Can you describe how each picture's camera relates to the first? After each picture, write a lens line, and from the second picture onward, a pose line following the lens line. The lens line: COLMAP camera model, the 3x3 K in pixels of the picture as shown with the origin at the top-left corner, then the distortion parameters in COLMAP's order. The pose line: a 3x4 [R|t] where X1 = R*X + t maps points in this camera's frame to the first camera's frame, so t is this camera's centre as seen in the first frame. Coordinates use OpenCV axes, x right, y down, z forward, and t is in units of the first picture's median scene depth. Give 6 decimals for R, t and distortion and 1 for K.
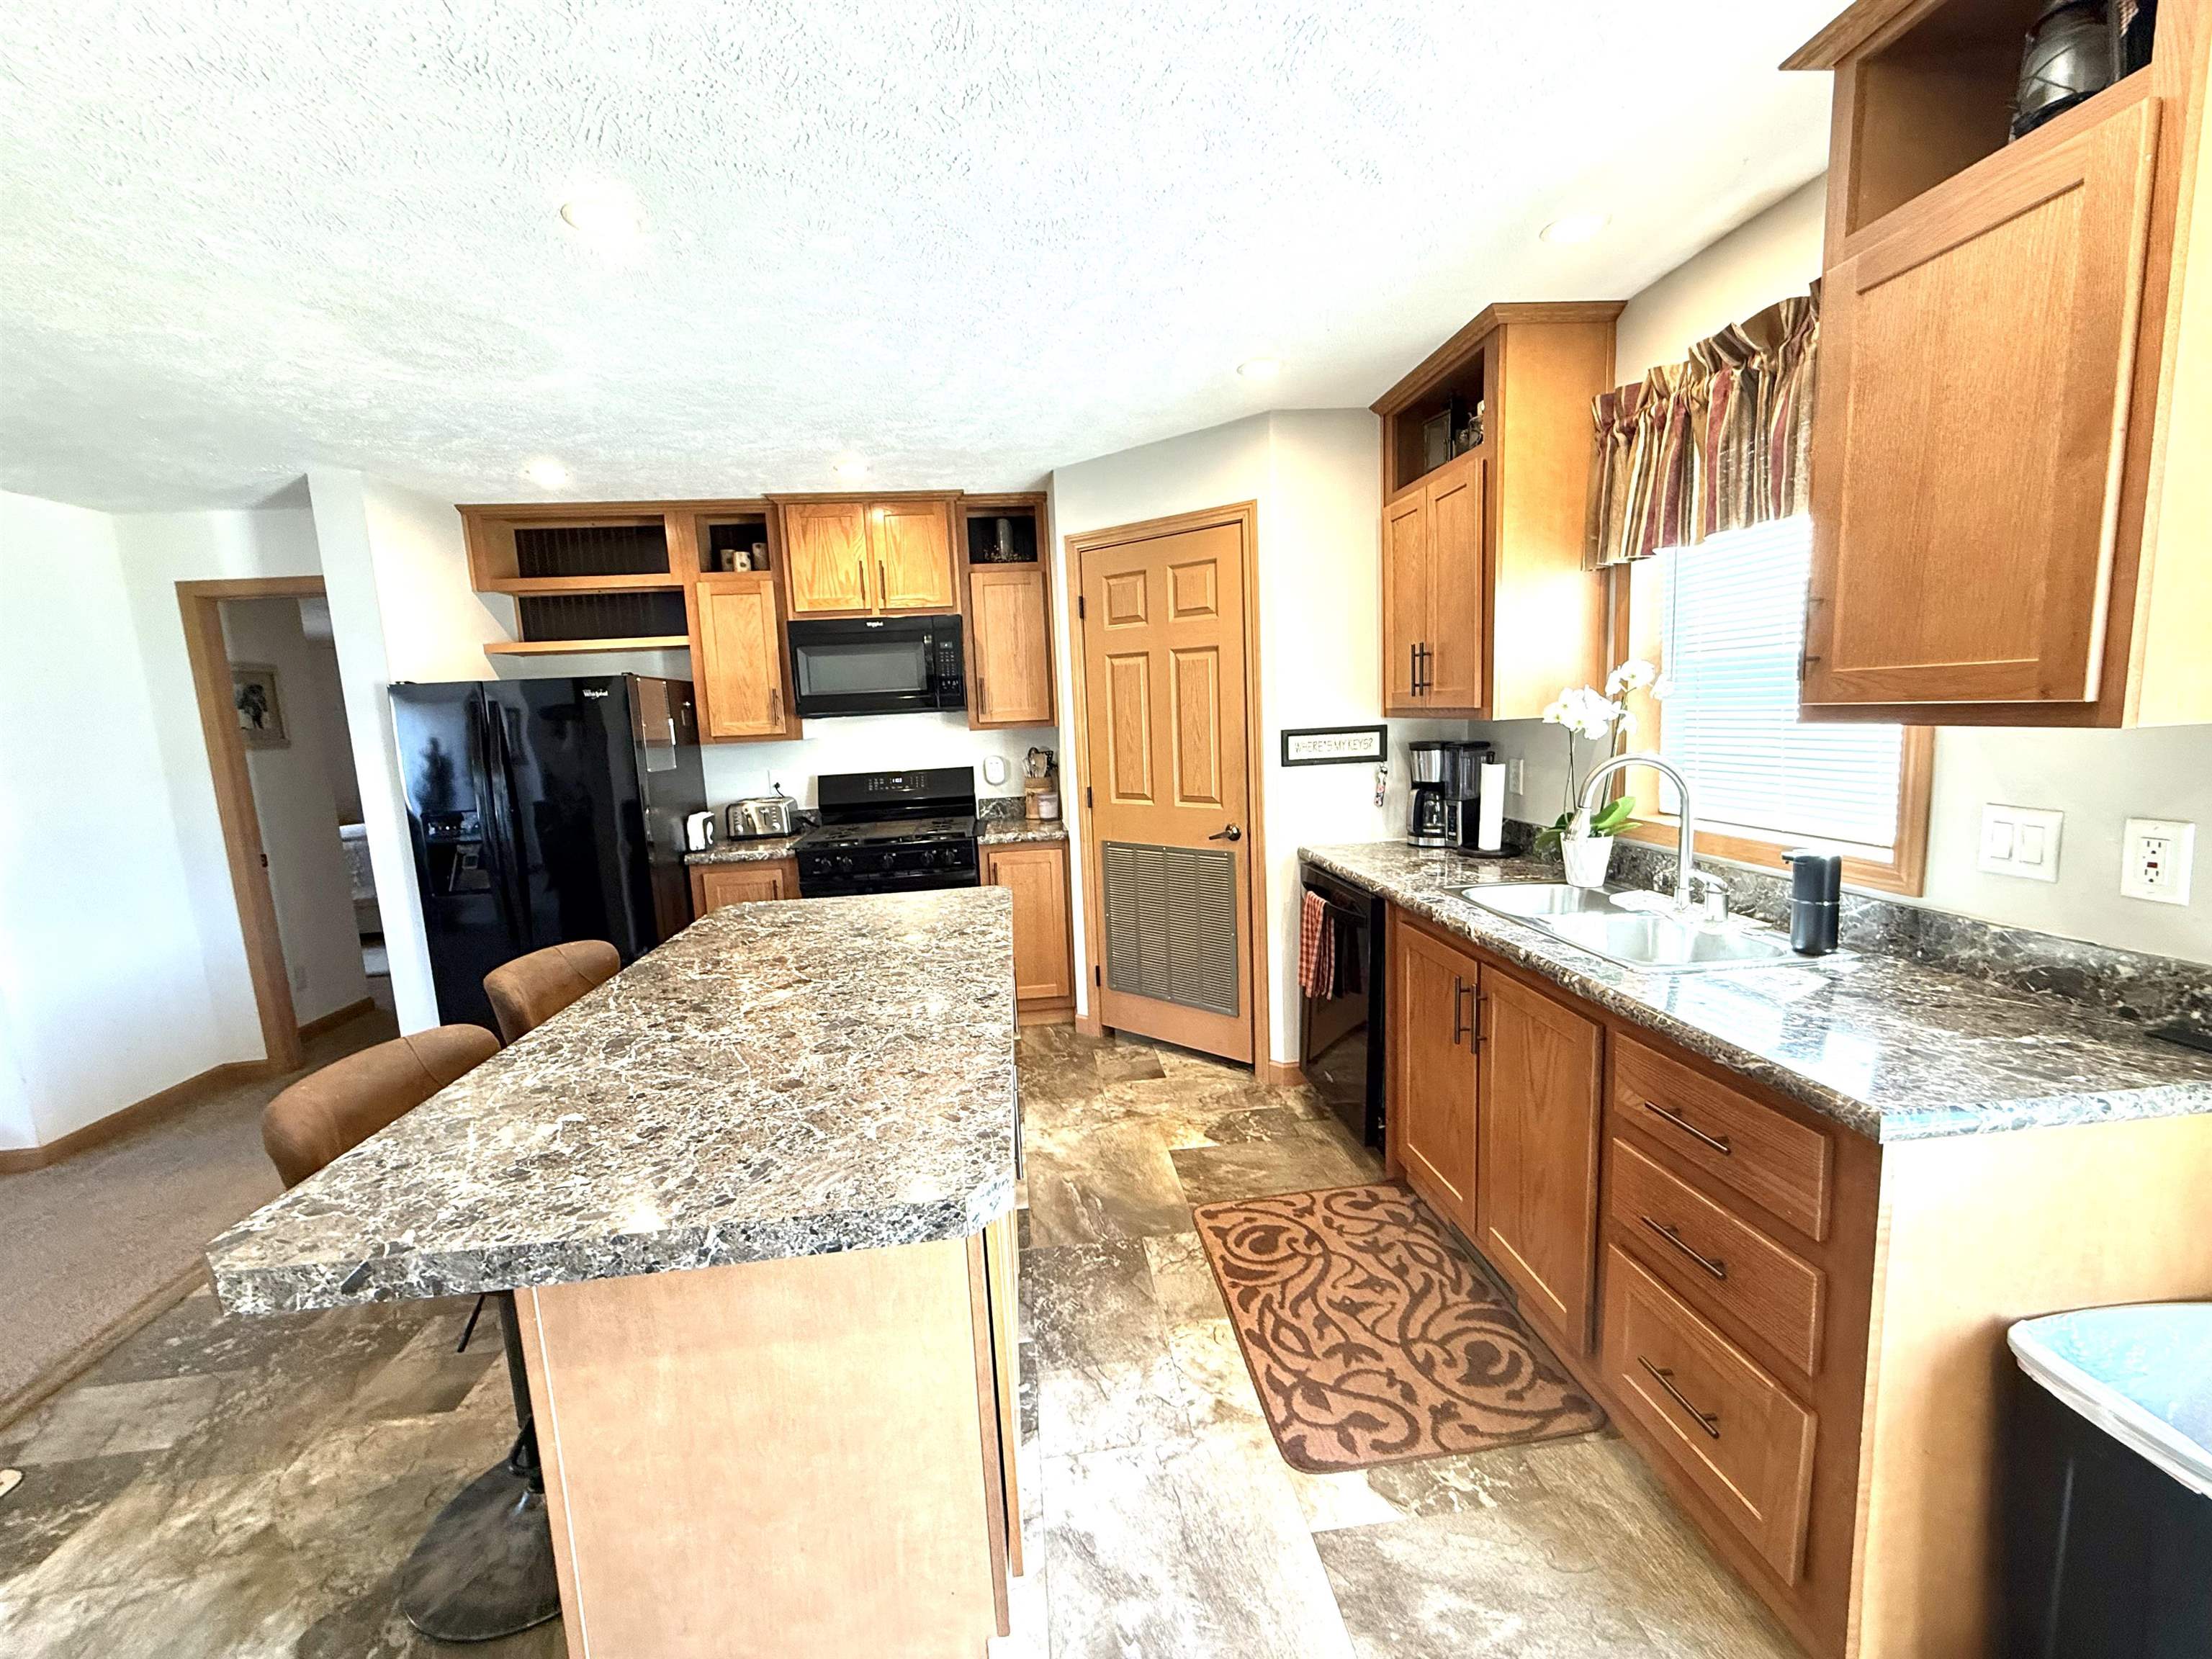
lens RADIAL K [[878.5, 0, 1099.8], [0, 878.5, 826.1], [0, 0, 1]] dist [-0.005160, 0.000134]
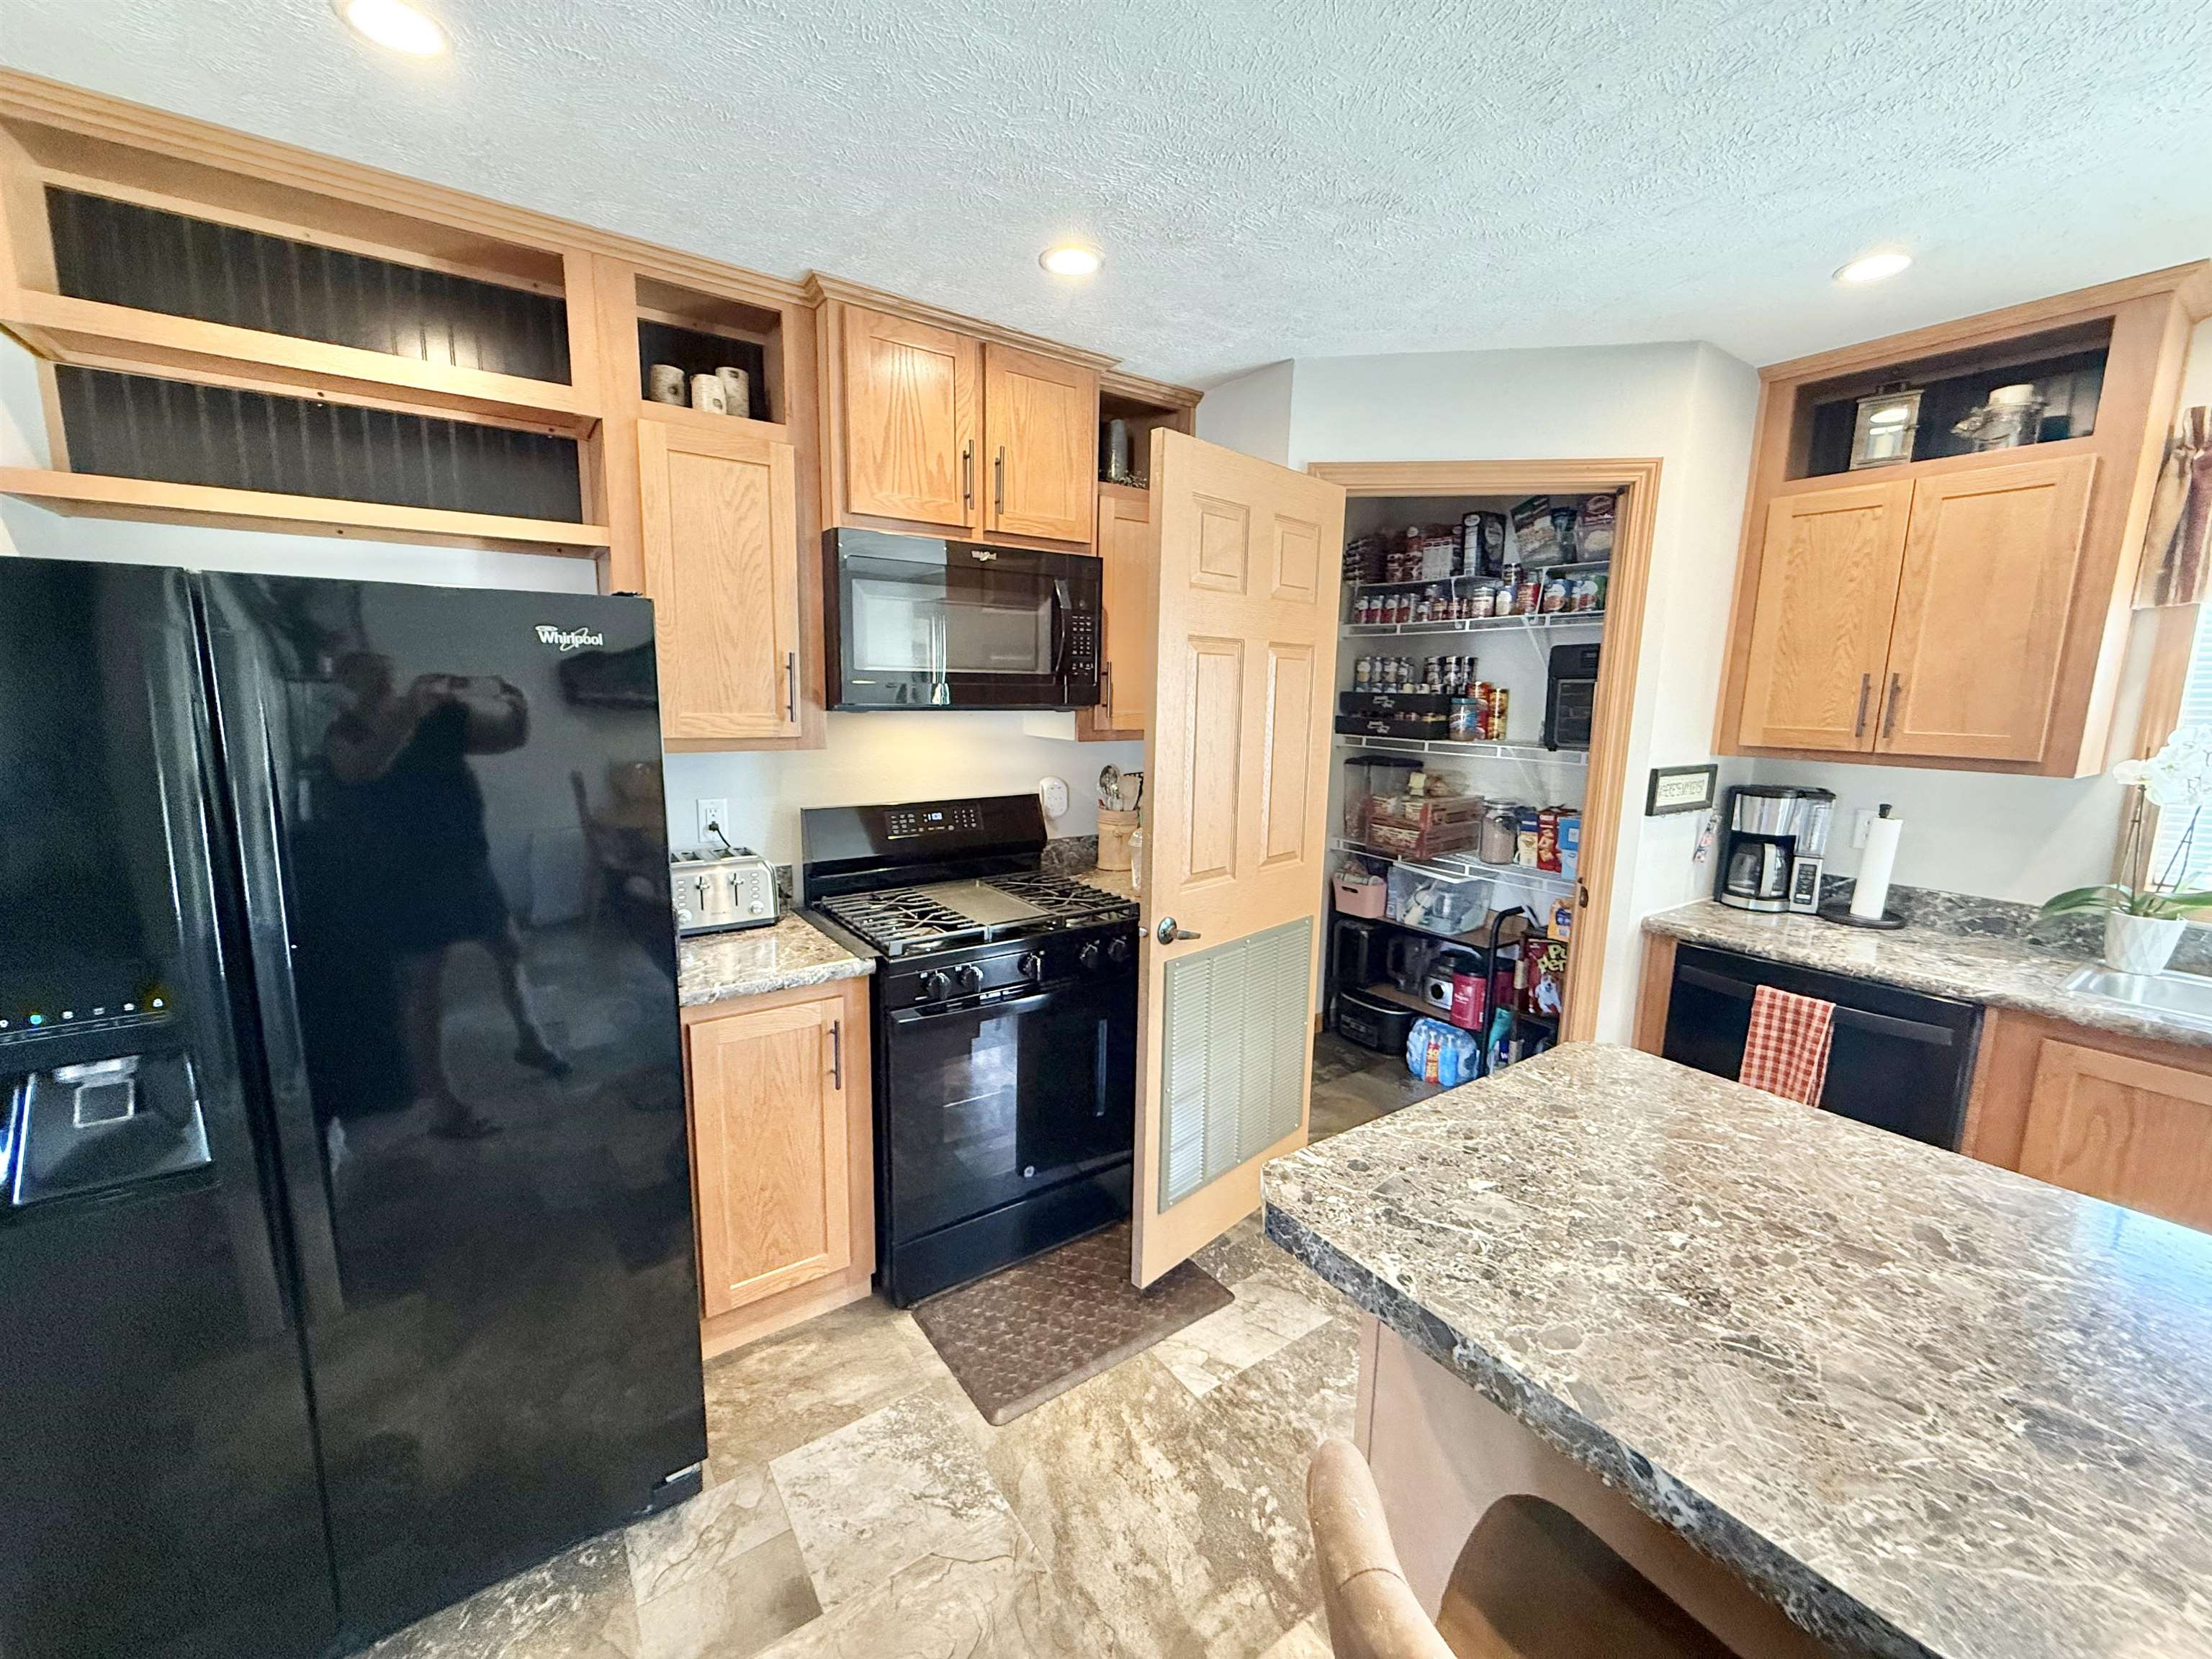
lens RADIAL K [[878.5, 0, 1099.8], [0, 878.5, 826.1], [0, 0, 1]] dist [-0.005160, 0.000134]
pose [[0.877623, -0.011350, 0.479218, -0.785193], [0.005780, 0.999898, 0.013096, -0.097969], [-0.479317, -0.008724, 0.877598, 0.760930]]
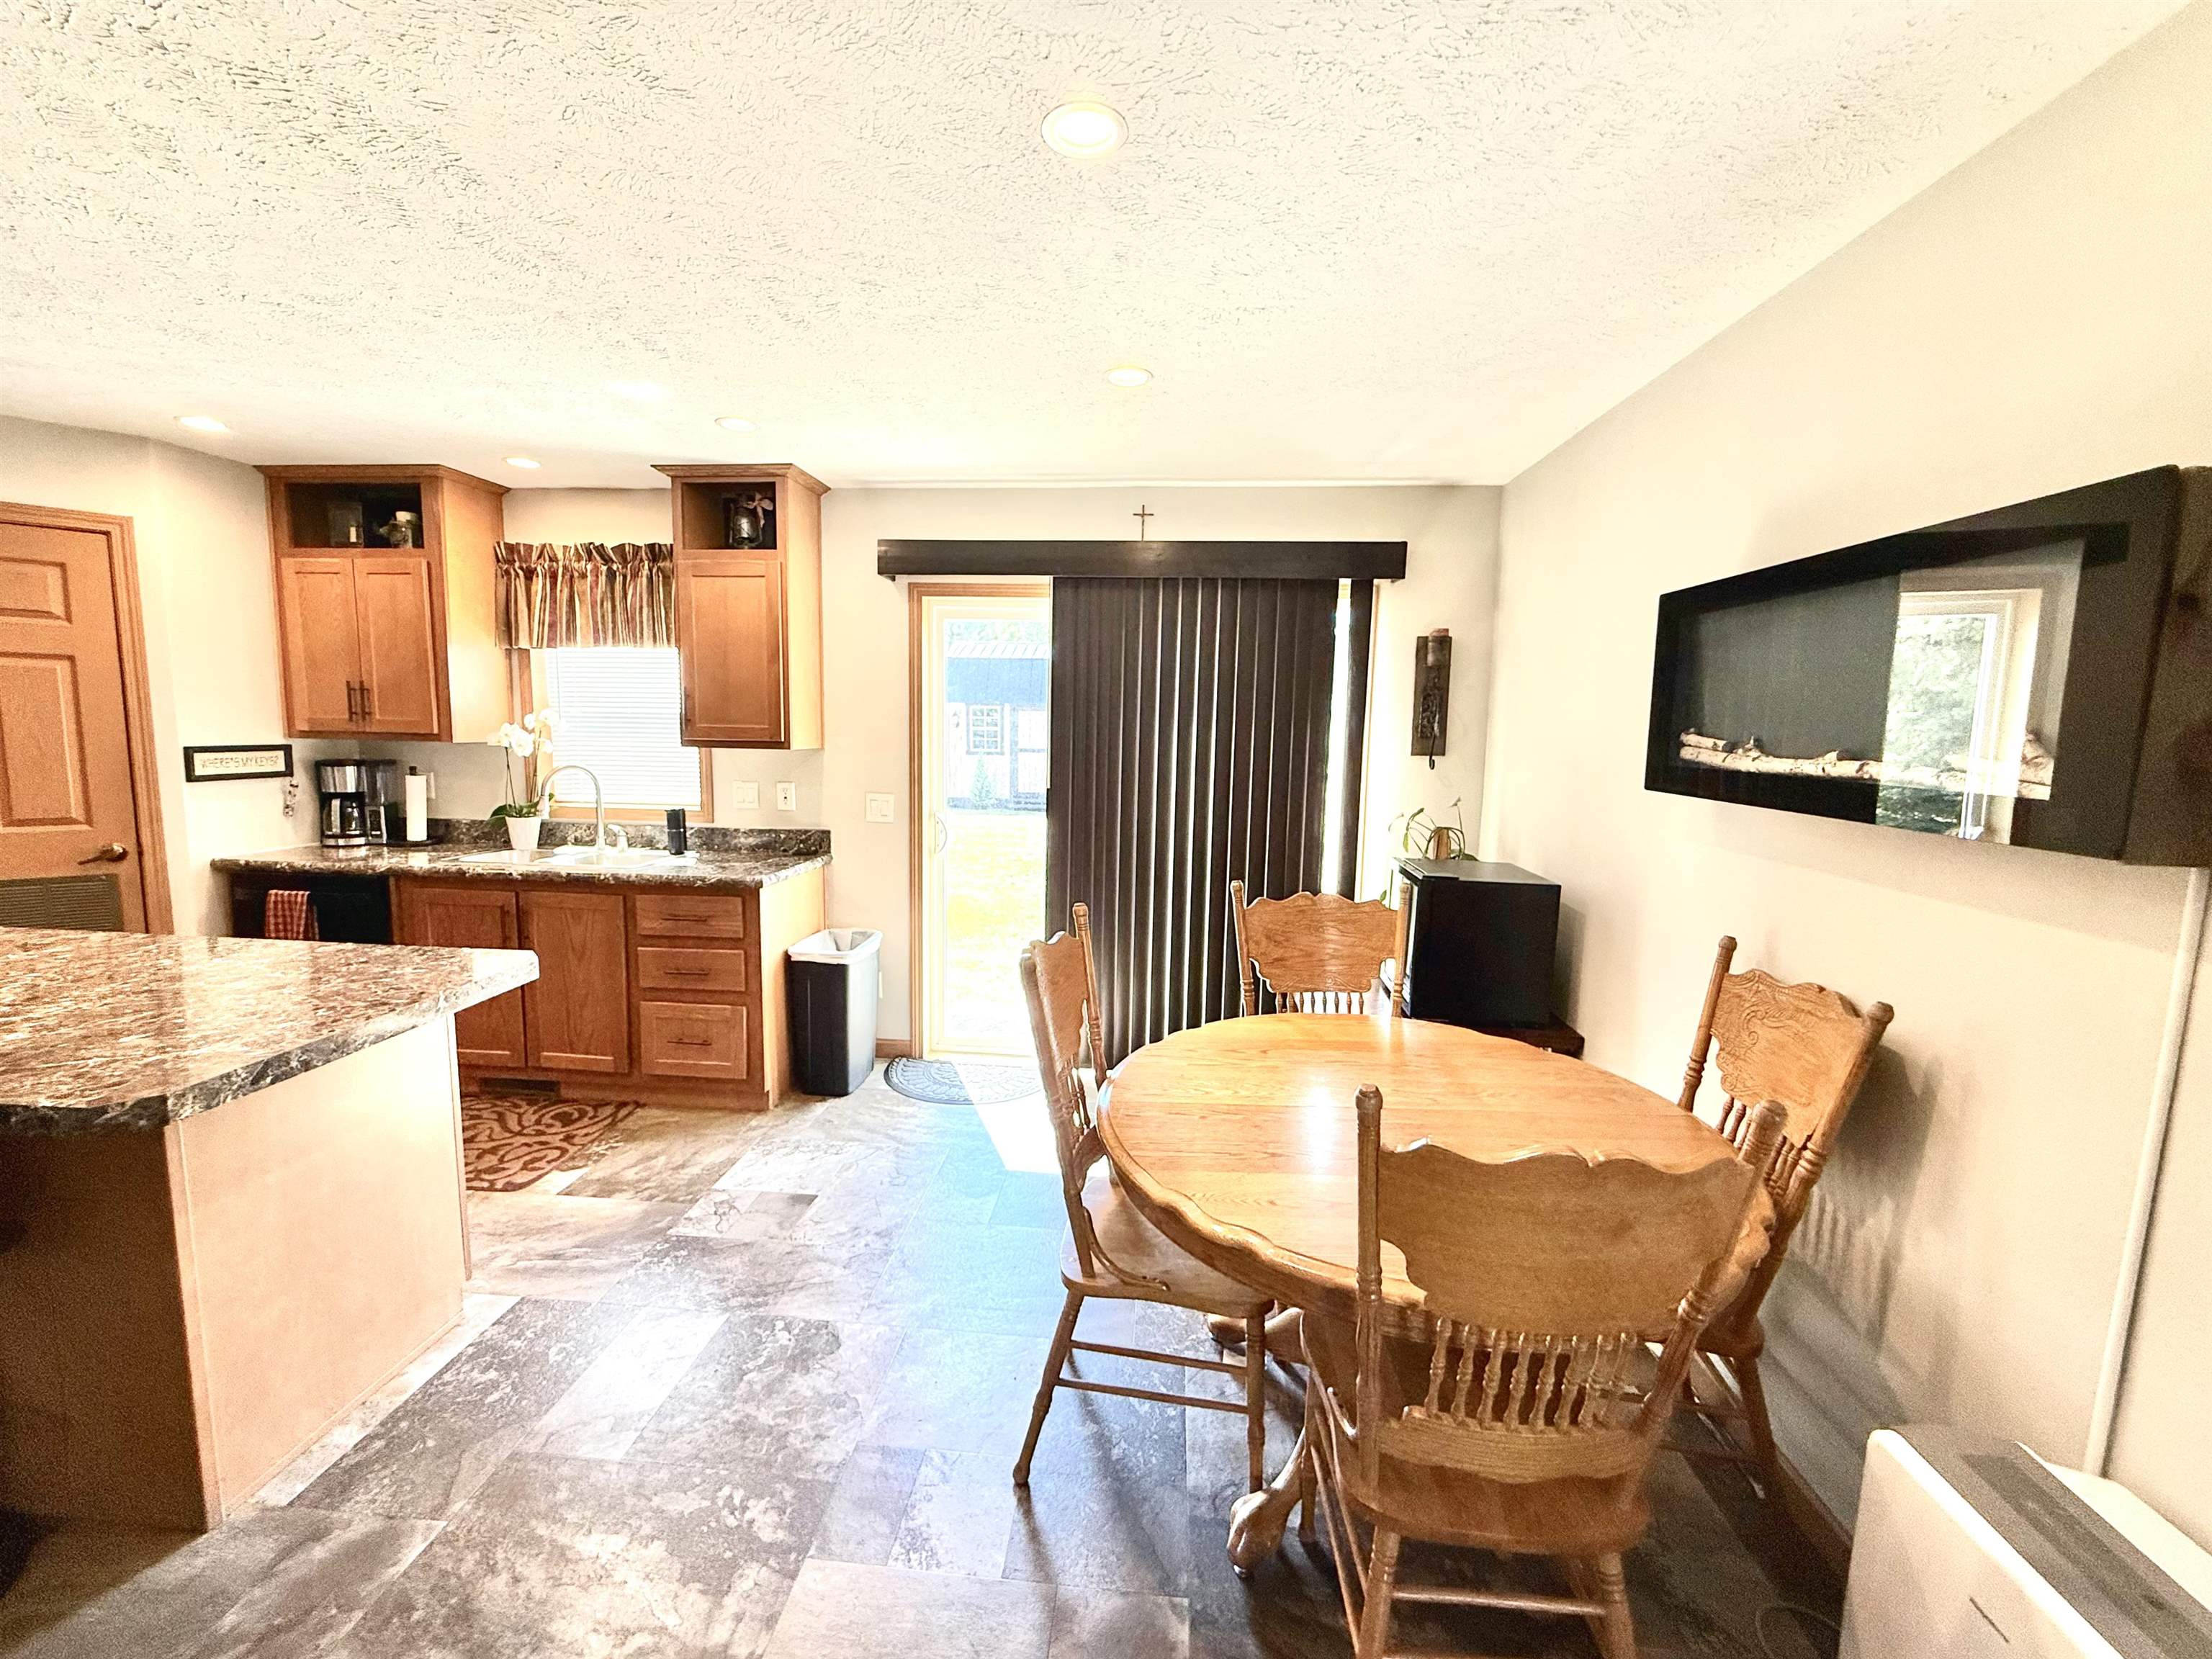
lens RADIAL K [[878.5, 0, 1099.8], [0, 878.5, 826.1], [0, 0, 1]] dist [-0.005160, 0.000134]
pose [[0.187221, -0.063869, 0.980239, -0.816869], [0.101885, 0.993765, 0.045291, 0.062262], [-0.977020, 0.091392, 0.192560, -0.322249]]
